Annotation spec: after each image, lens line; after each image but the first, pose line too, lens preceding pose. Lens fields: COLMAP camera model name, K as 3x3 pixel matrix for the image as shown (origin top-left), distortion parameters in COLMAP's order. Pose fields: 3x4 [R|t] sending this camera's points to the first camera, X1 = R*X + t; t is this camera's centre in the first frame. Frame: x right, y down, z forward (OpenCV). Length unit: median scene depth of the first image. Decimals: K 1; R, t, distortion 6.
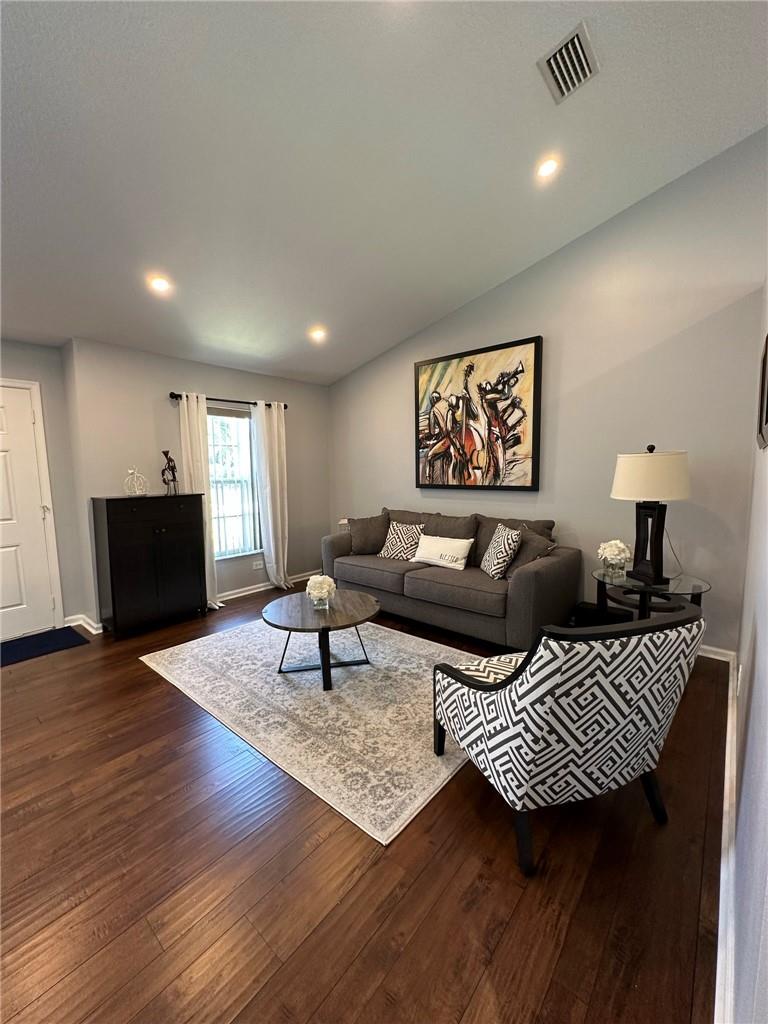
lens RADIAL K [[409.0, 0, 384.5], [0, 409.0, 512.1], [0, 0, 1]] dist [-0.002572, 0.000463]
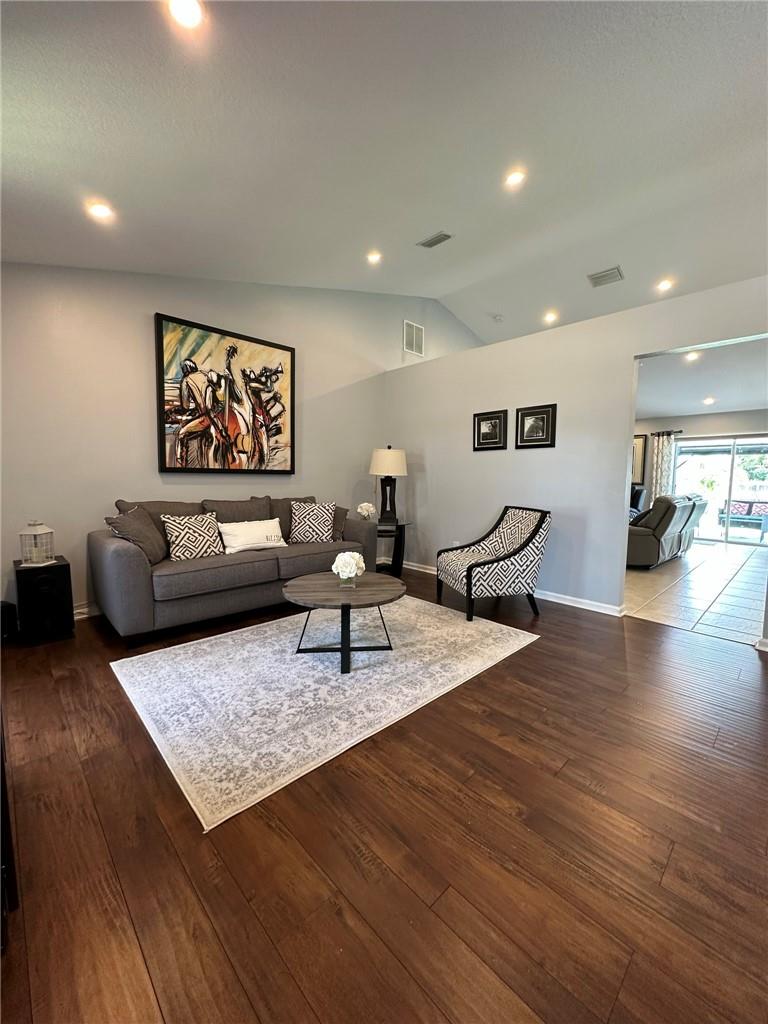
lens RADIAL K [[409.0, 0, 384.5], [0, 409.0, 512.1], [0, 0, 1]] dist [-0.002572, 0.000463]
pose [[0.098804, -0.074153, 0.992340, -0.770200], [0.090757, 0.993735, 0.065221, 0.005606], [-0.990960, 0.083617, 0.104915, 0.573439]]
